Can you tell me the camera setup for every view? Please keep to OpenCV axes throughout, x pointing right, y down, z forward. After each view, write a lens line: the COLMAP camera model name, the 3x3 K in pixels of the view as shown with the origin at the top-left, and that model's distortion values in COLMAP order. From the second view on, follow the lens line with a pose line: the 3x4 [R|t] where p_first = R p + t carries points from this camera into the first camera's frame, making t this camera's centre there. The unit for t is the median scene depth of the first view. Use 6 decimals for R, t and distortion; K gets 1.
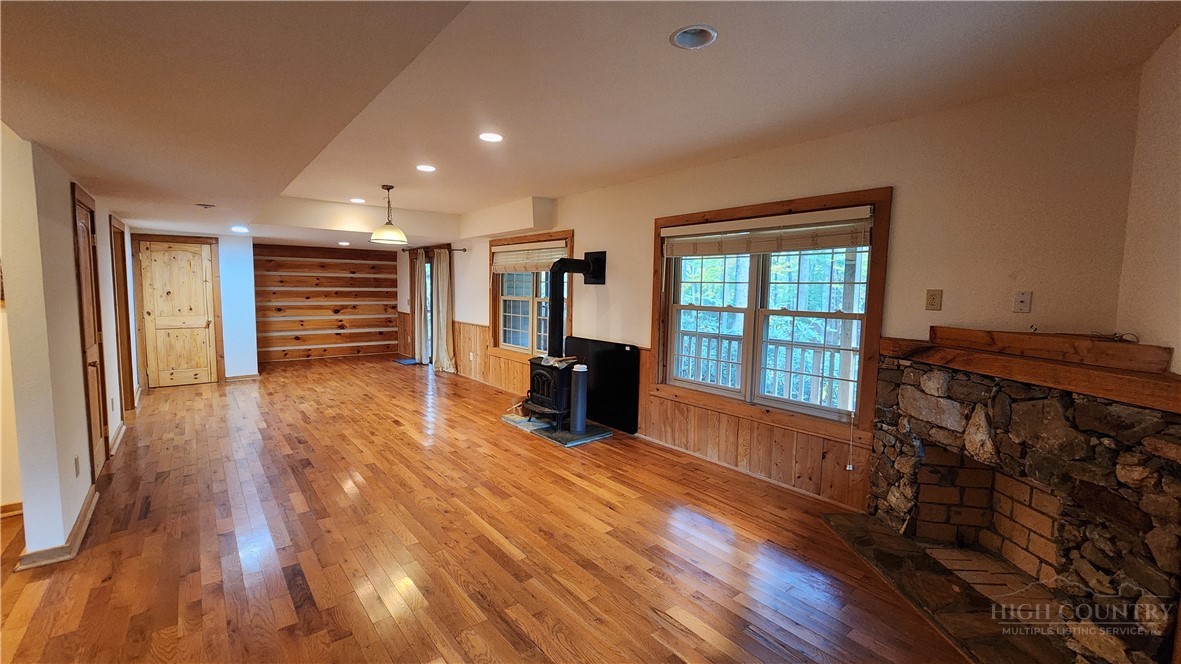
lens RADIAL K [[487.2, 0, 588.7], [0, 487.2, 329.8], [0, 0, 1]] dist [-0.001433, 0.000489]
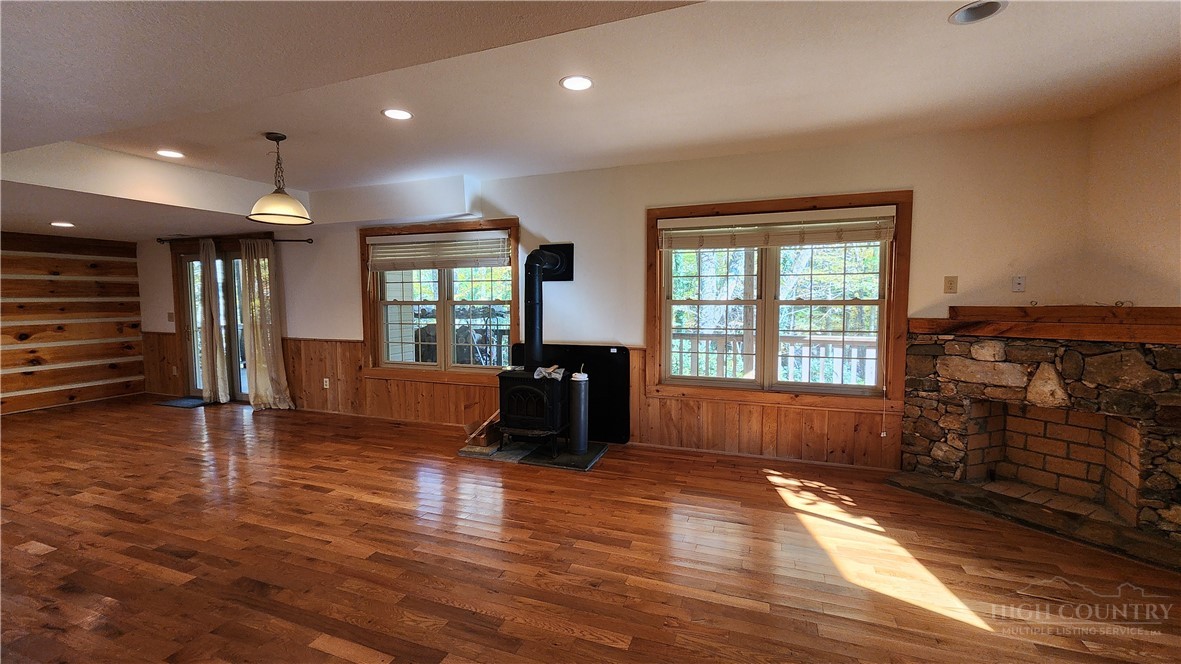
lens RADIAL K [[487.2, 0, 588.7], [0, 487.2, 329.8], [0, 0, 1]] dist [-0.001433, 0.000489]
pose [[0.863974, -0.056836, 0.500318, -0.488048], [0.063903, 0.997952, 0.003017, -0.007230], [-0.499465, 0.029365, 0.865836, 0.276202]]
